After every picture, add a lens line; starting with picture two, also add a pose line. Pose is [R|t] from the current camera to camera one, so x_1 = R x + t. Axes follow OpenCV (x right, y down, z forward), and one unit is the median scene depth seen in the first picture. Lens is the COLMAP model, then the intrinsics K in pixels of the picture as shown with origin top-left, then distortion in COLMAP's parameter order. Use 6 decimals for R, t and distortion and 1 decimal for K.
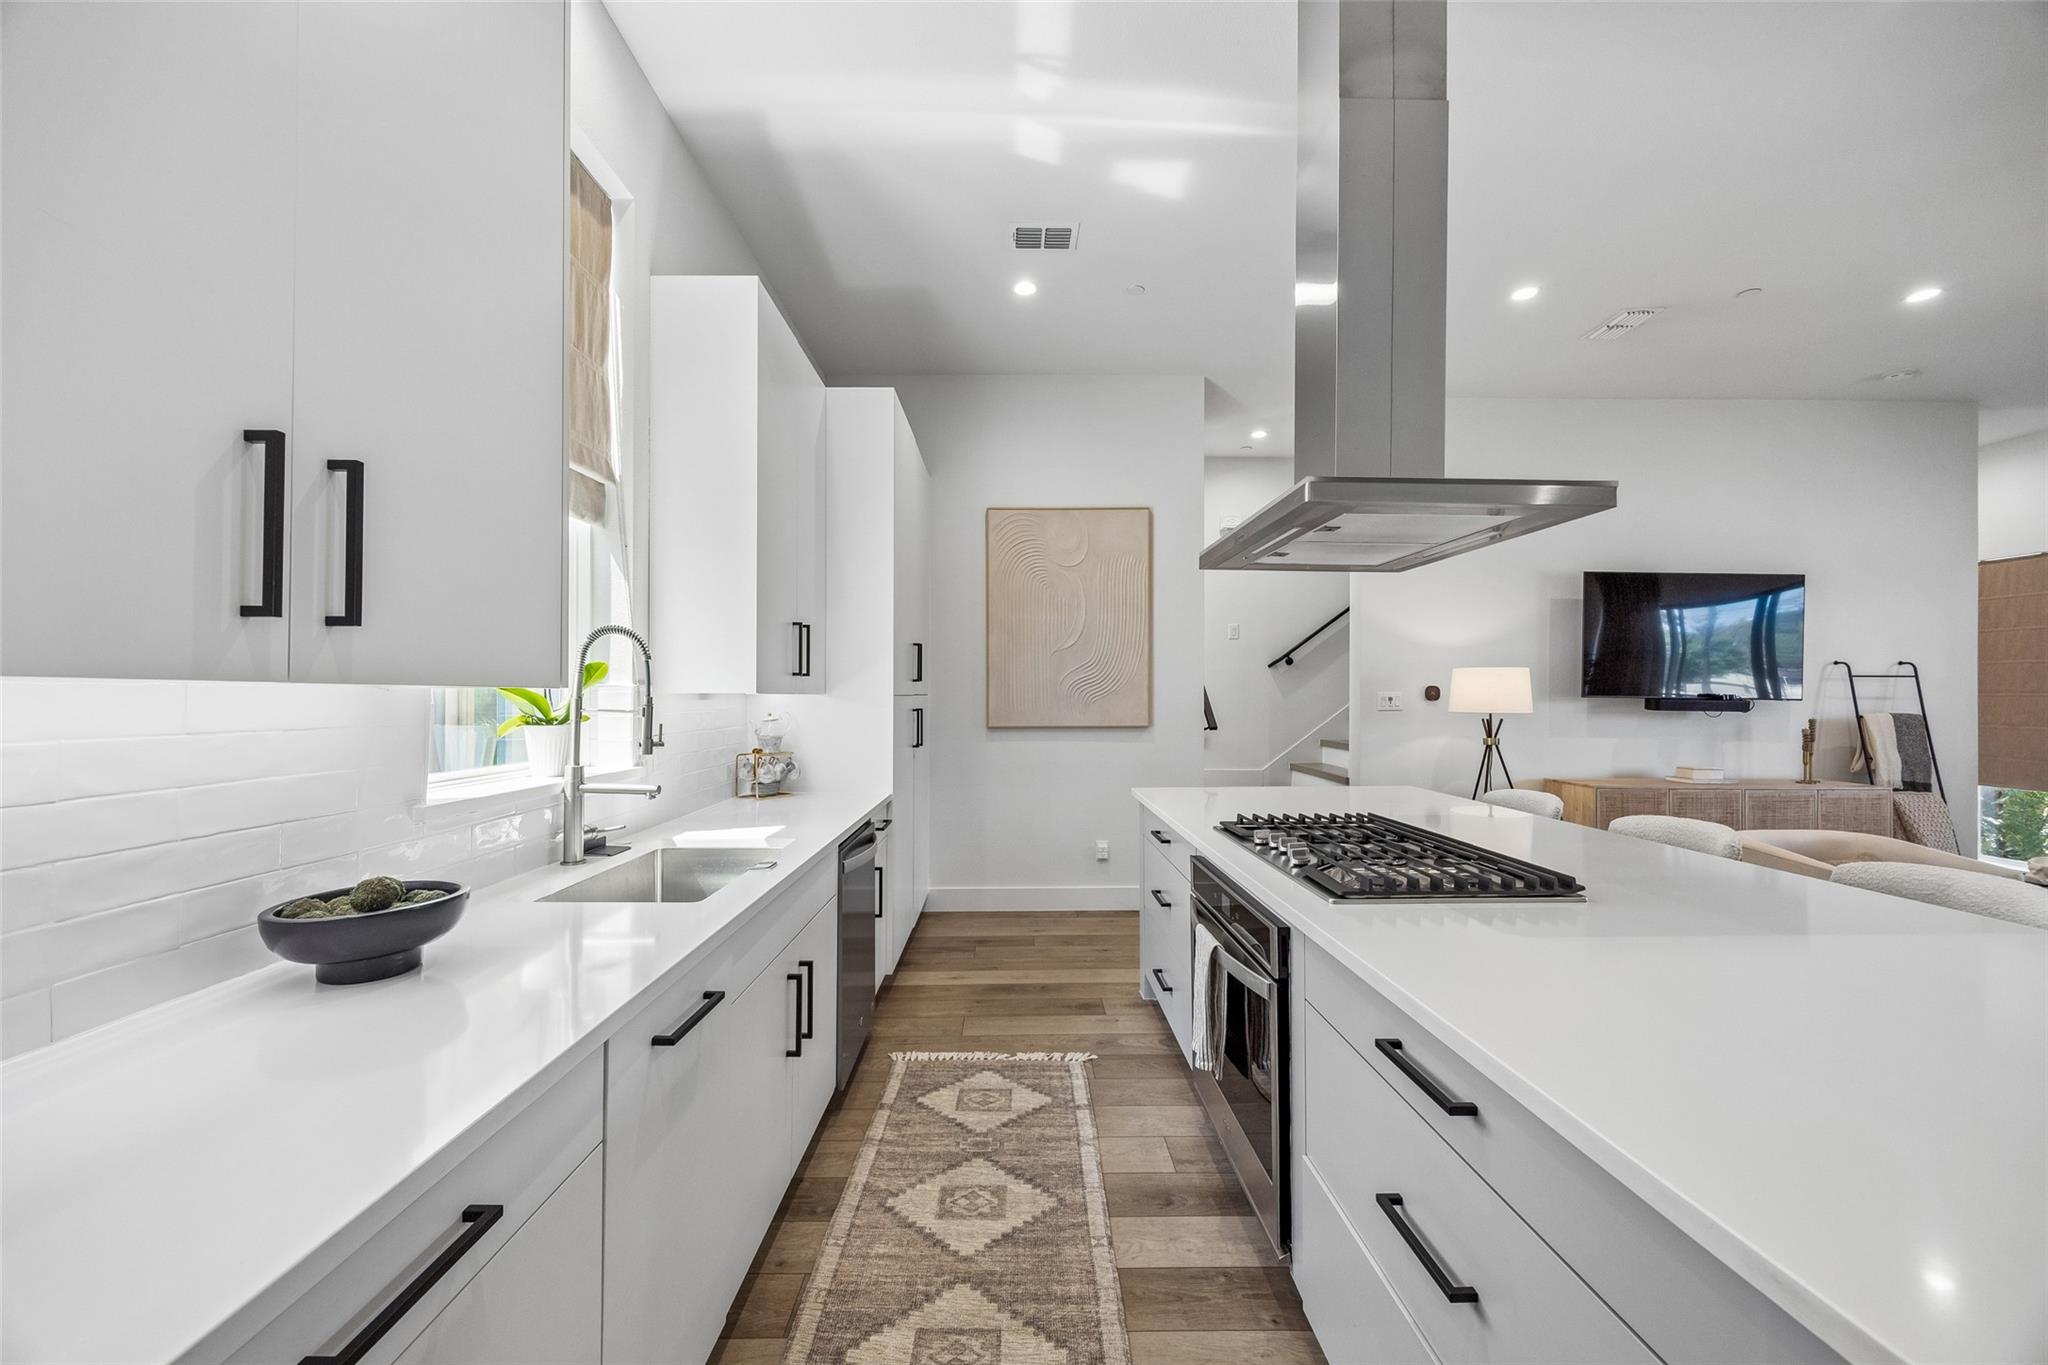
lens RADIAL K [[789.4, 0, 1033.1], [0, 789.4, 685.3], [0, 0, 1]] dist [0.004198, 0.000731]
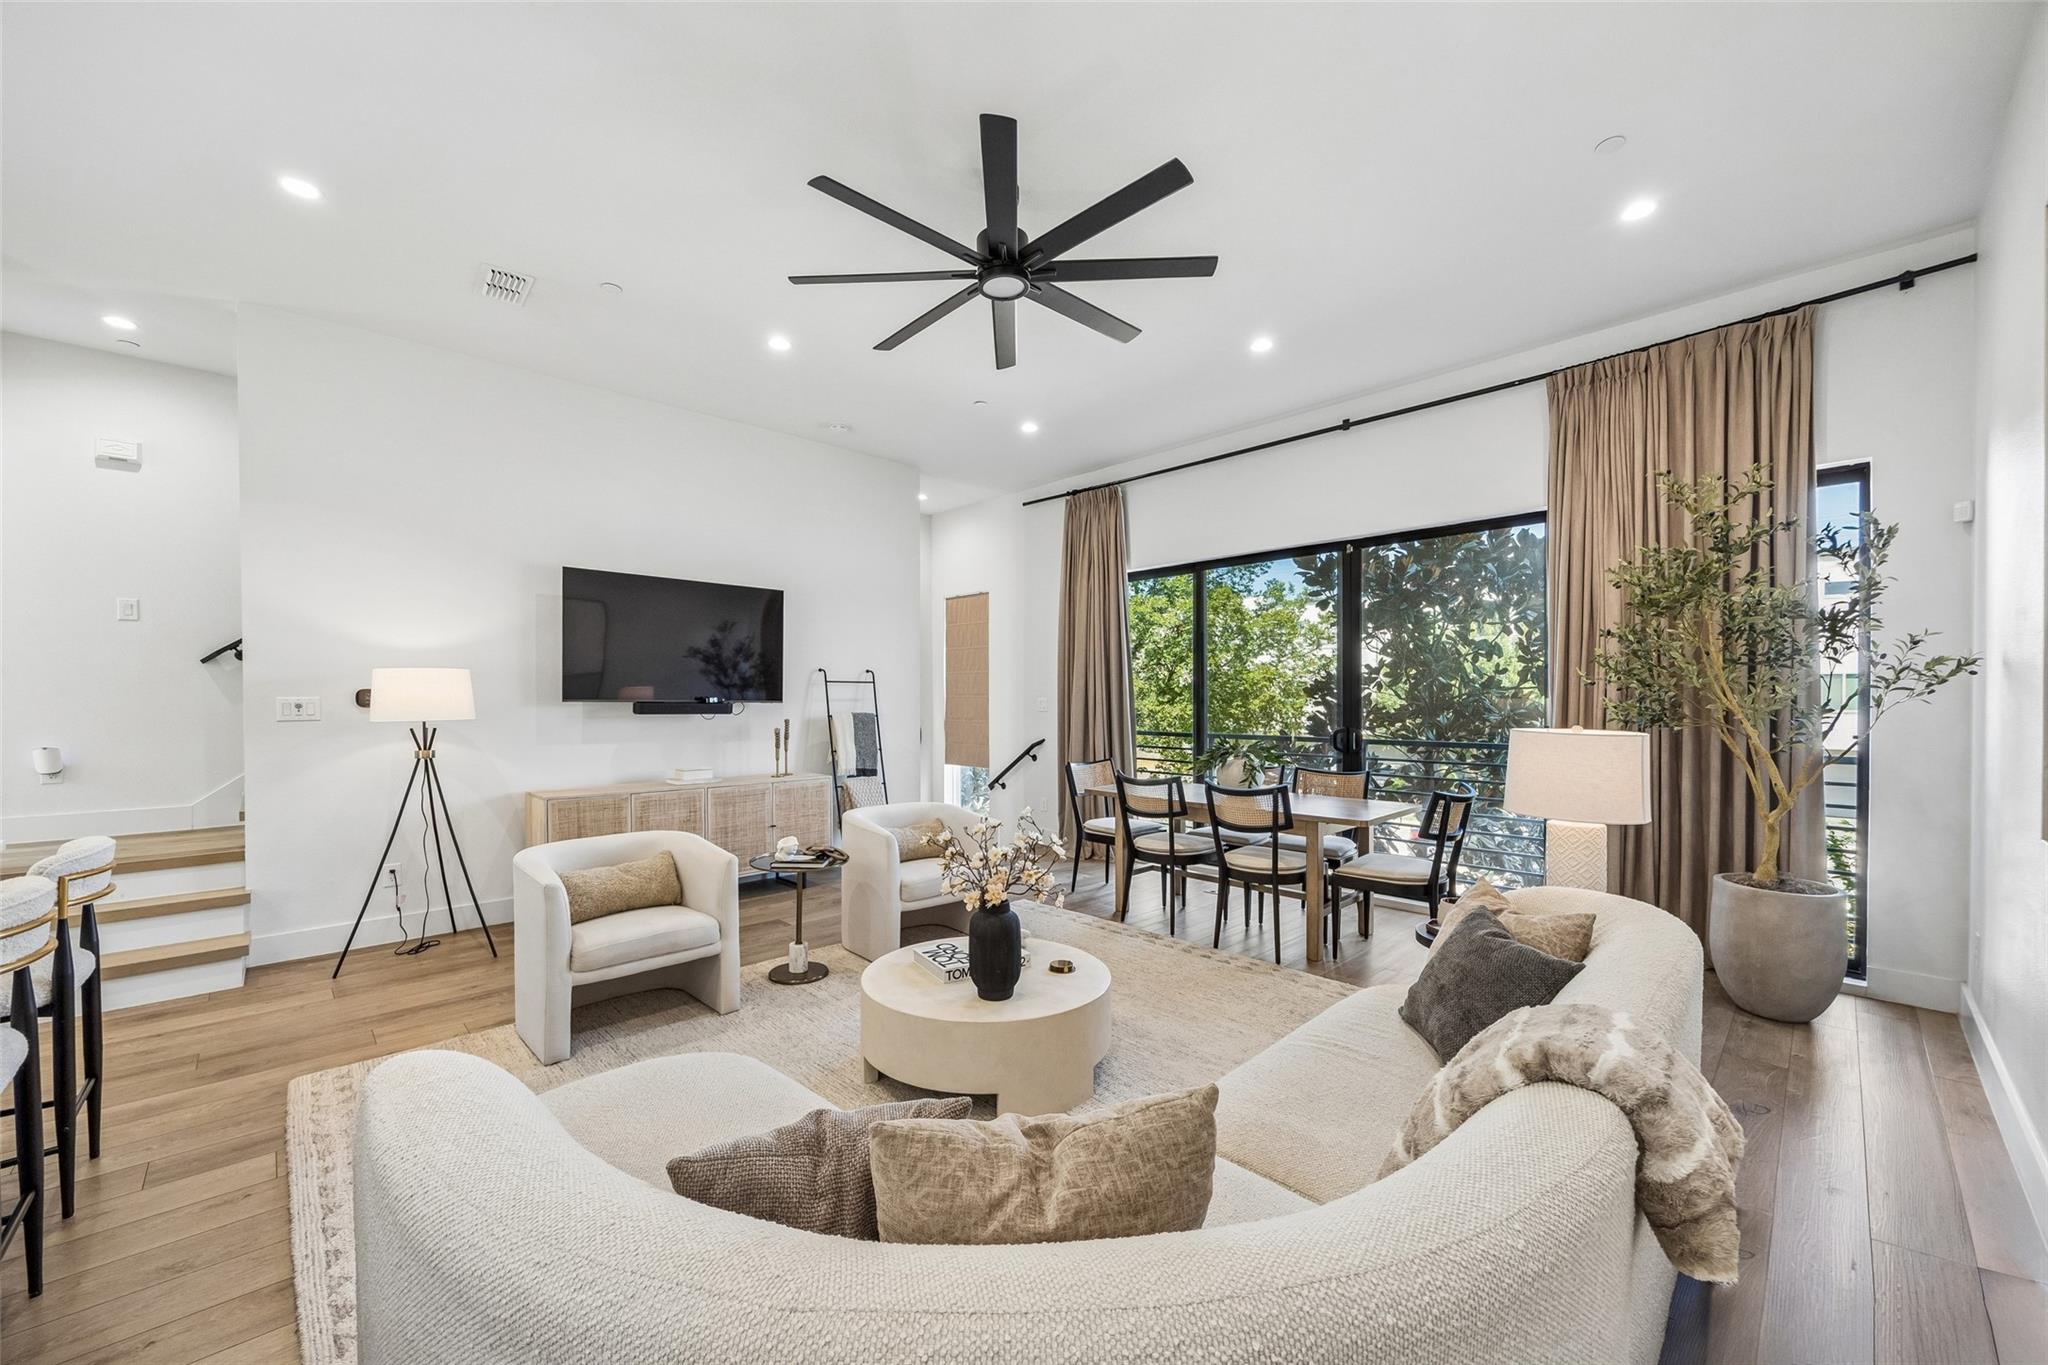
lens RADIAL K [[789.4, 0, 1025.3], [0, 789.4, 698.0], [0, 0, 1]] dist [0.004198, 0.000731]
pose [[0.738689, -0.004590, 0.674030, 0.471711], [-0.003143, 0.999943, 0.010253, -0.000259], [-0.674039, -0.009692, 0.738632, -0.057673]]
